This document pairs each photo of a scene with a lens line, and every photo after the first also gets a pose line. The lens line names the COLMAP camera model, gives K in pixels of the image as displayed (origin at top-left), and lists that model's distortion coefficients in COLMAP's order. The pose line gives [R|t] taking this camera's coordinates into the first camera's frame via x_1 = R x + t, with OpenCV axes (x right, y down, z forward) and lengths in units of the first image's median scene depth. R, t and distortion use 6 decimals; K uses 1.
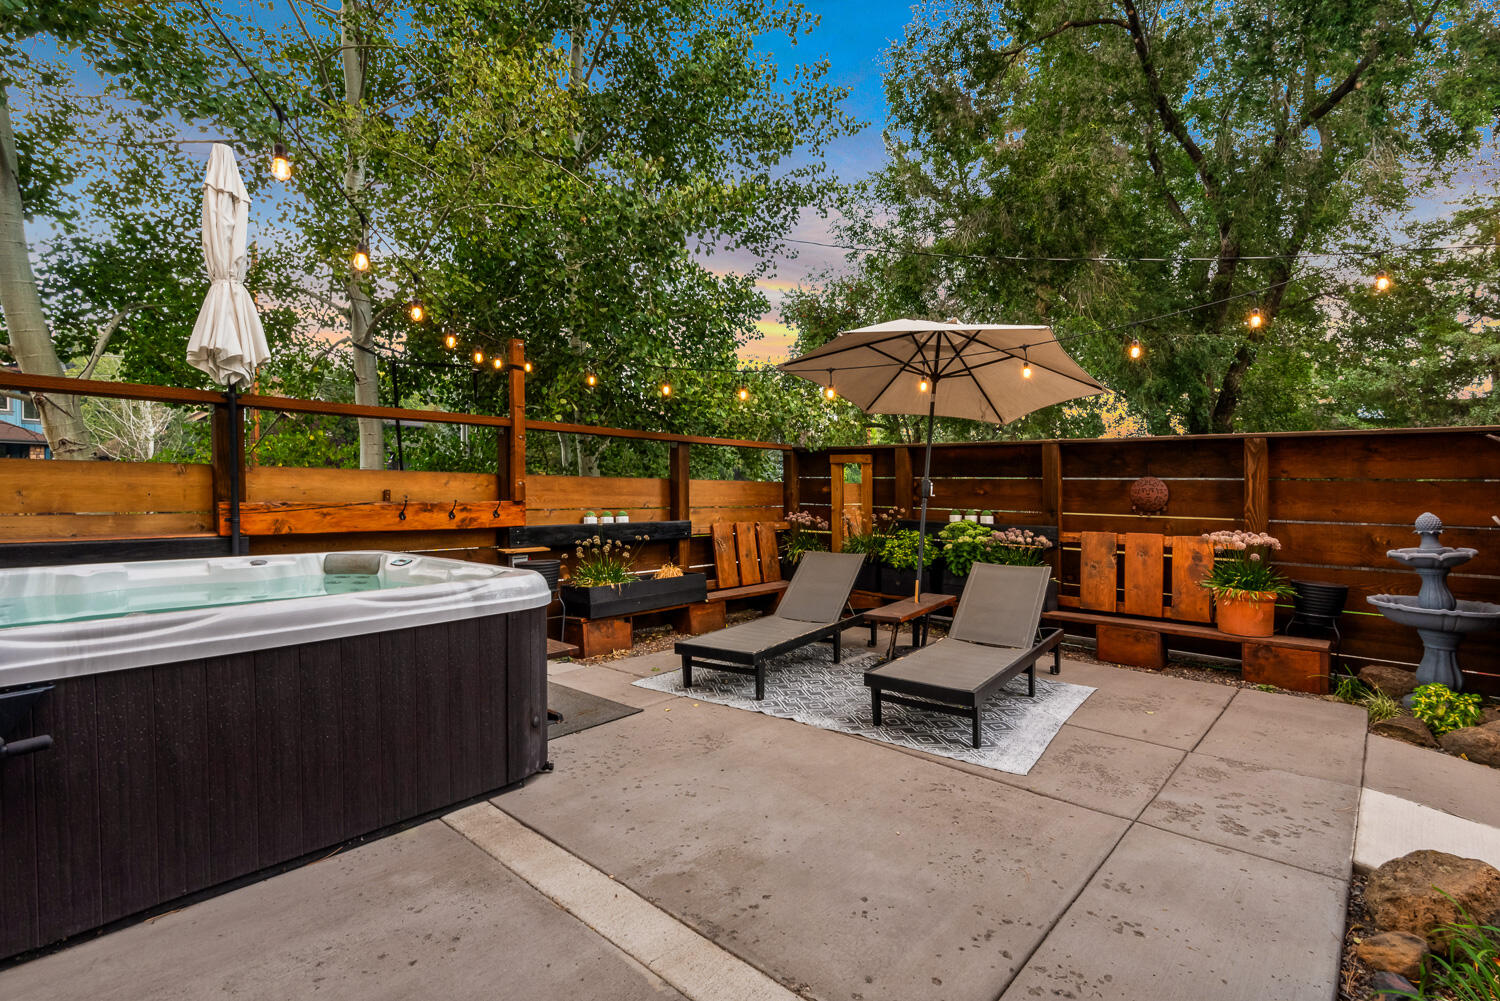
lens RADIAL K [[706.4, 0, 750.0], [0, 706.4, 500.5], [0, 0, 1]] dist [0.018394, -0.000122]
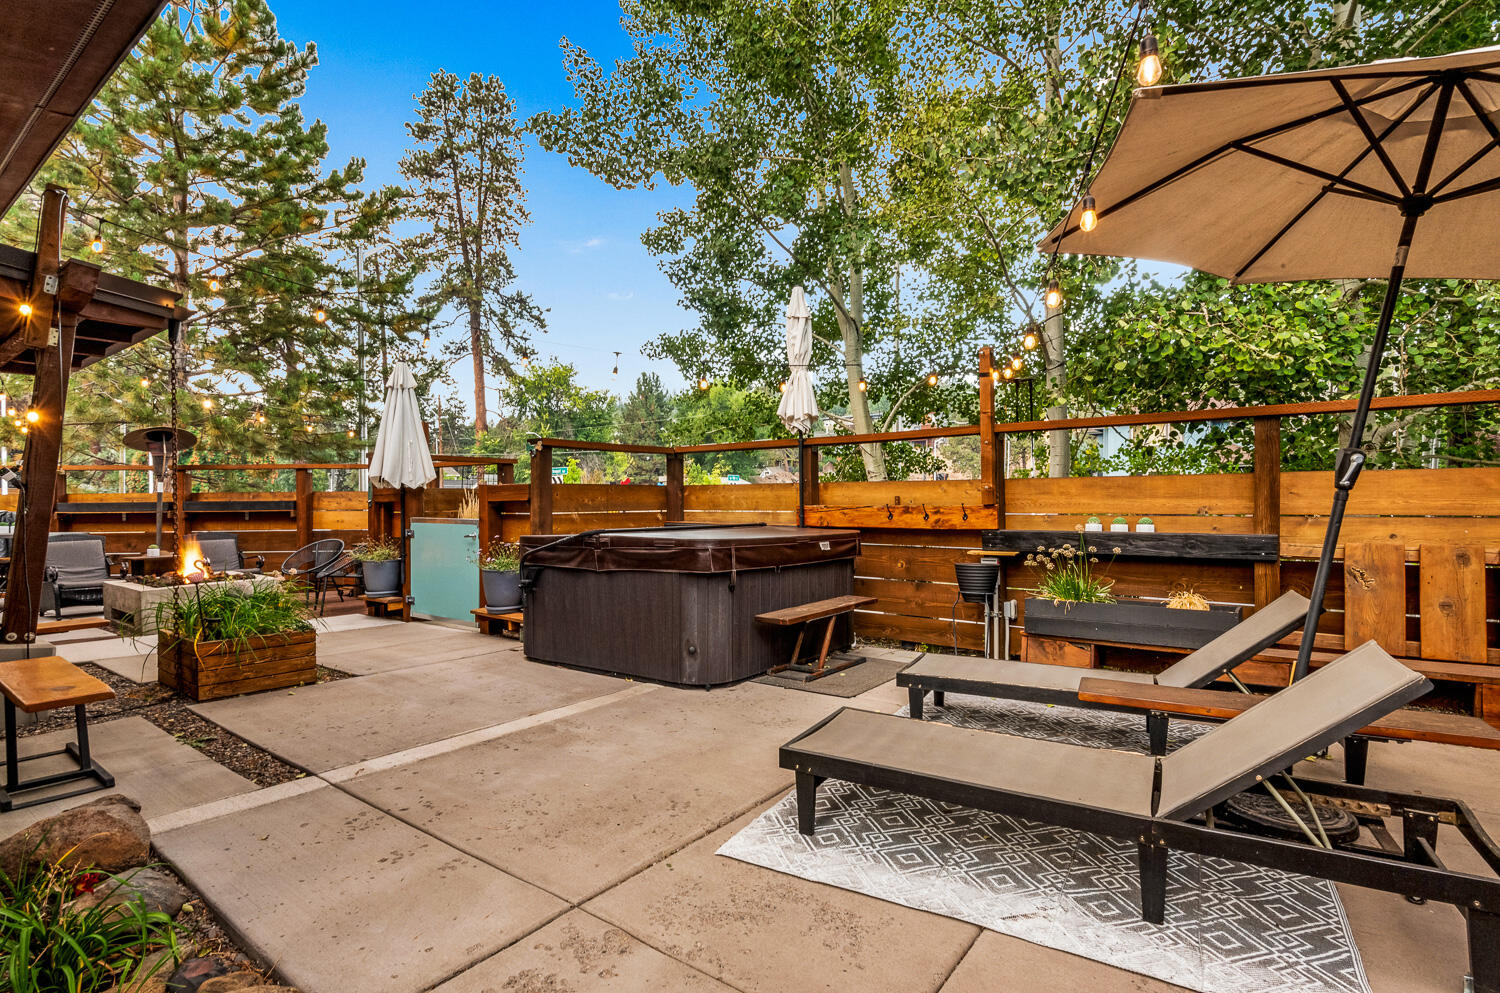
lens RADIAL K [[706.8, 0, 752.5], [0, 706.8, 514.1], [0, 0, 1]] dist [0.024438, 0.000092]
pose [[0.089087, 0.002615, -0.996020, 1.210292], [-0.009586, 0.999952, 0.001768, 0.028327], [0.995978, 0.009390, 0.089108, 1.031045]]
